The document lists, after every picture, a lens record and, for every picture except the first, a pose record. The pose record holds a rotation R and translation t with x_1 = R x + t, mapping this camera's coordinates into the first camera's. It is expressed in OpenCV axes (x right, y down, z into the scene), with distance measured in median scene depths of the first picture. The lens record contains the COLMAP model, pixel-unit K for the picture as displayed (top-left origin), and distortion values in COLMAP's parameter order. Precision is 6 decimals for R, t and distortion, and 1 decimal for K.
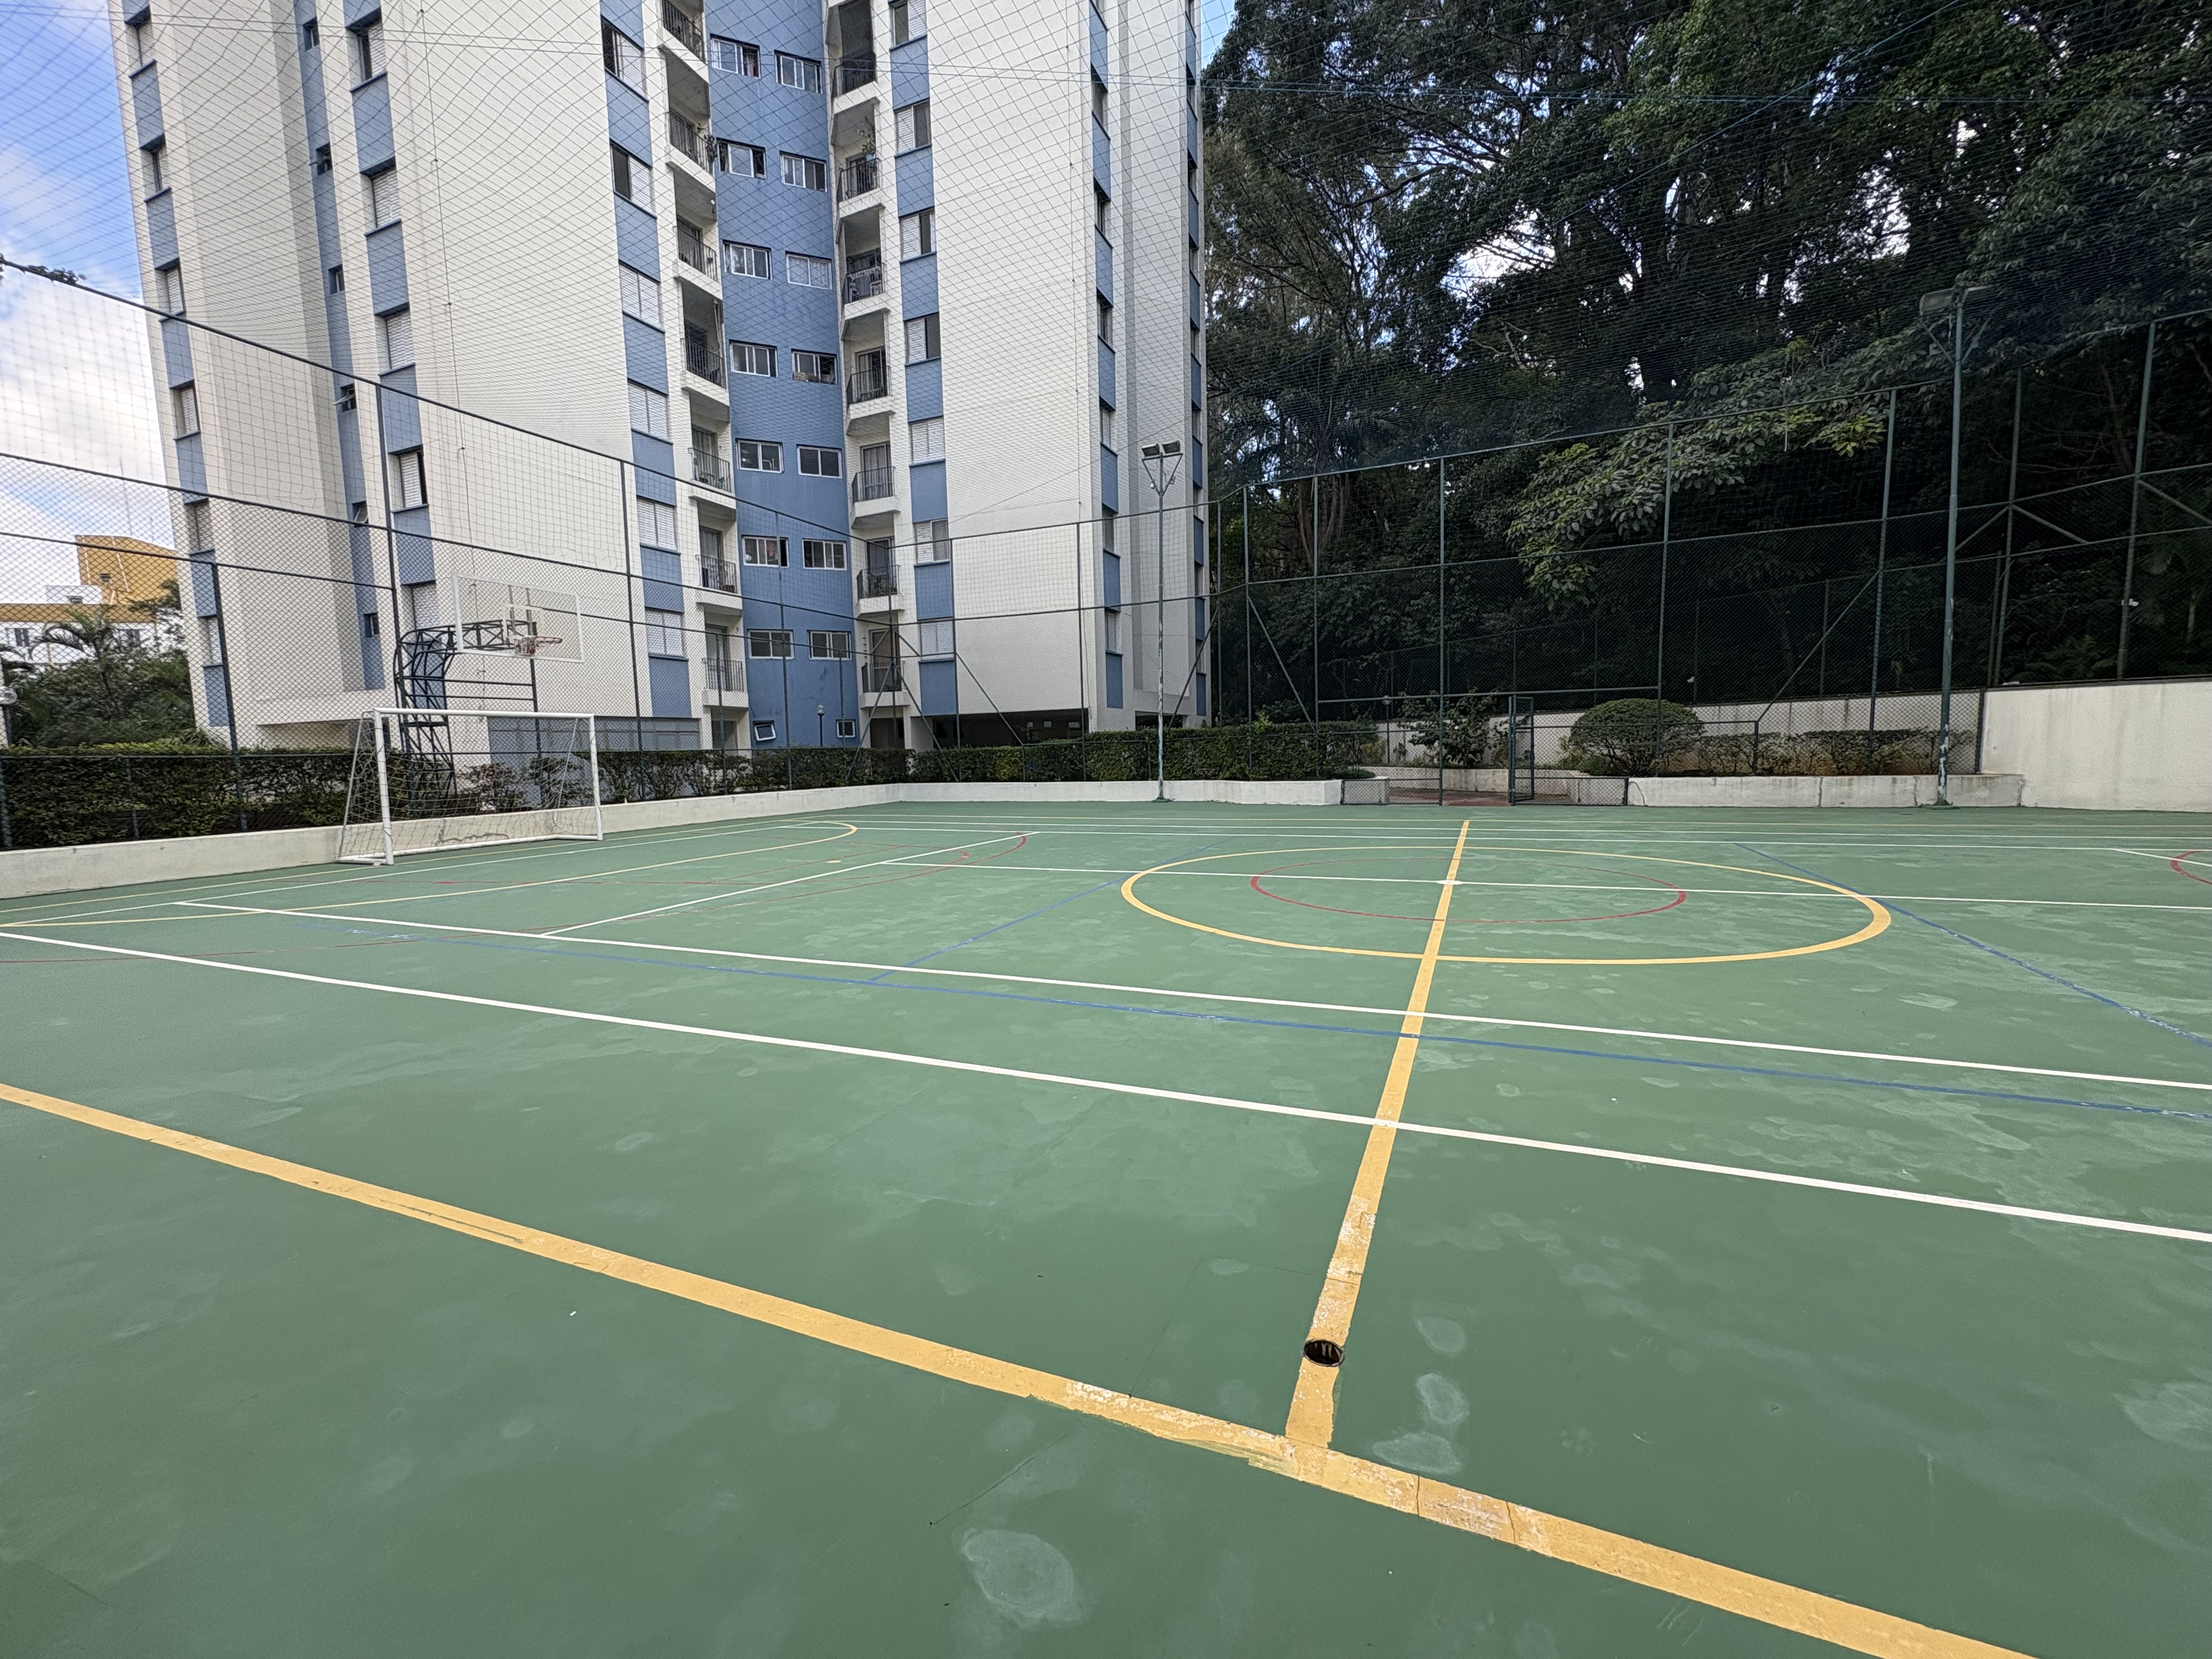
lens RADIAL K [[877.5, 0, 1107.5], [0, 877.5, 825.9], [0, 0, 1]] dist [0.002135, 0.000073]
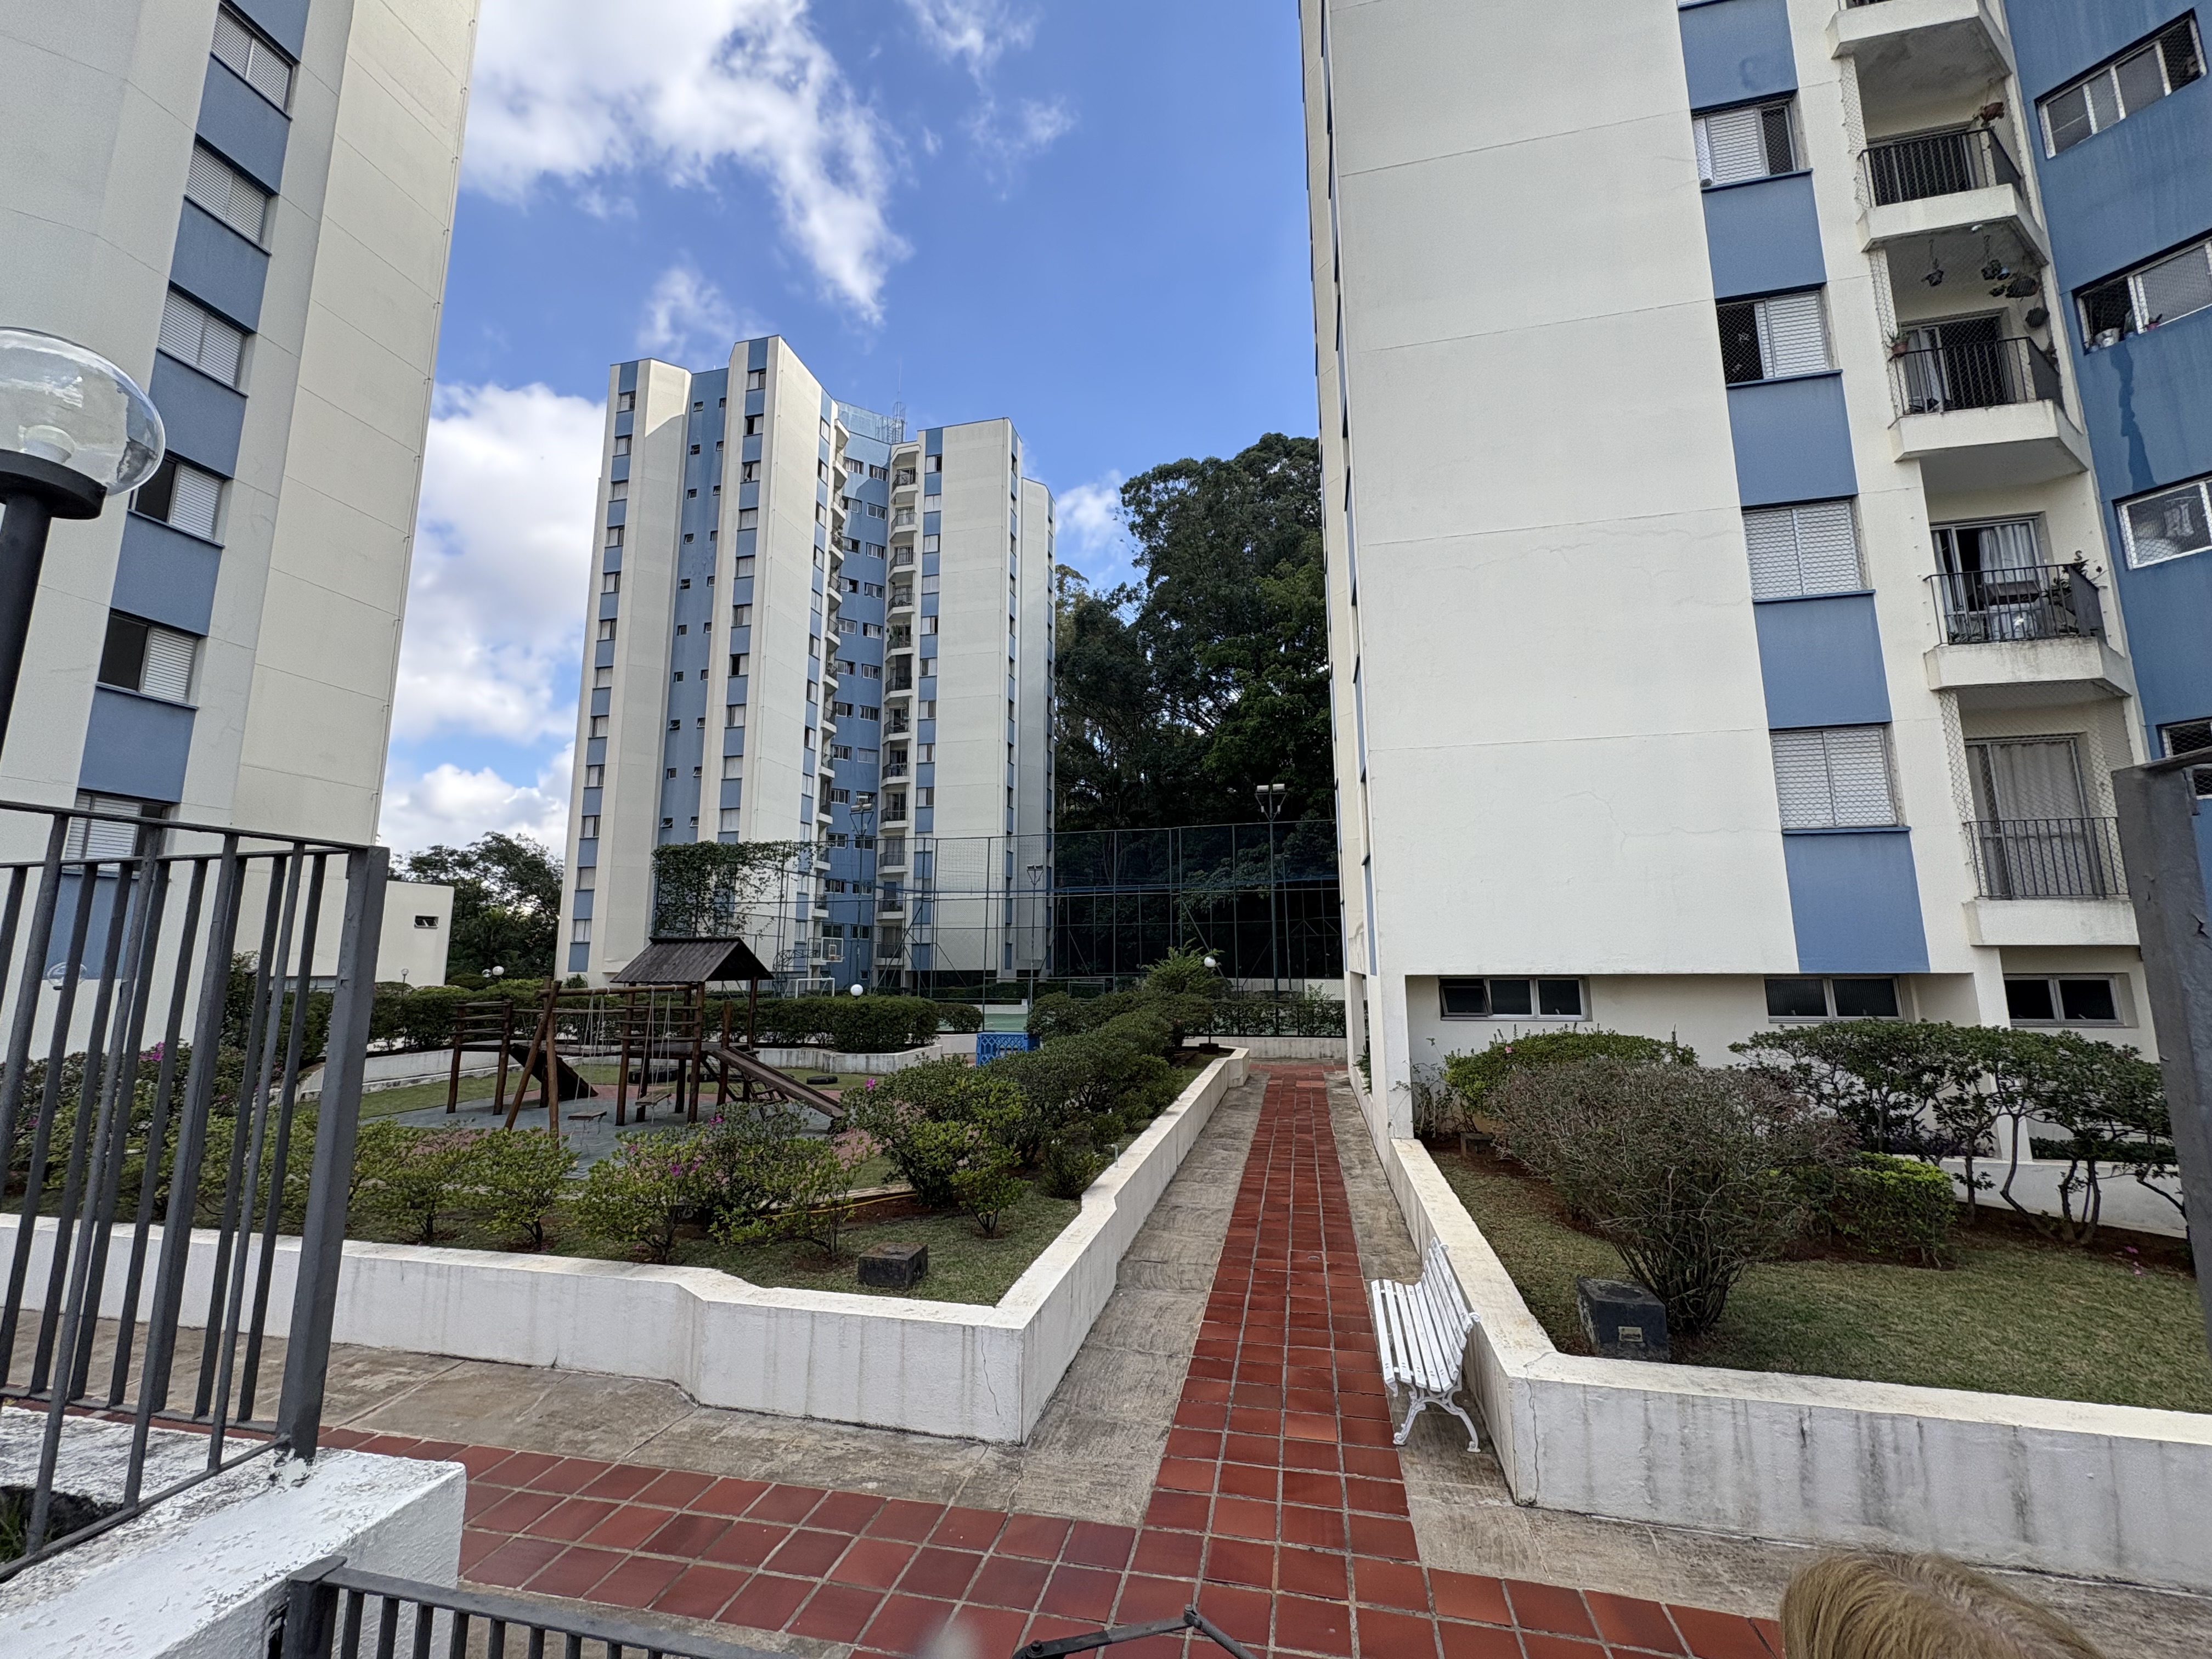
lens RADIAL K [[877.5, 0, 1111.0], [0, 877.5, 835.6], [0, 0, 1]] dist [0.002135, 0.000073]
pose [[0.984837, 0.045906, 0.167298, -0.116371], [-0.002020, 0.967322, -0.253543, 0.089461], [-0.173470, 0.249360, 0.952747, -1.137815]]
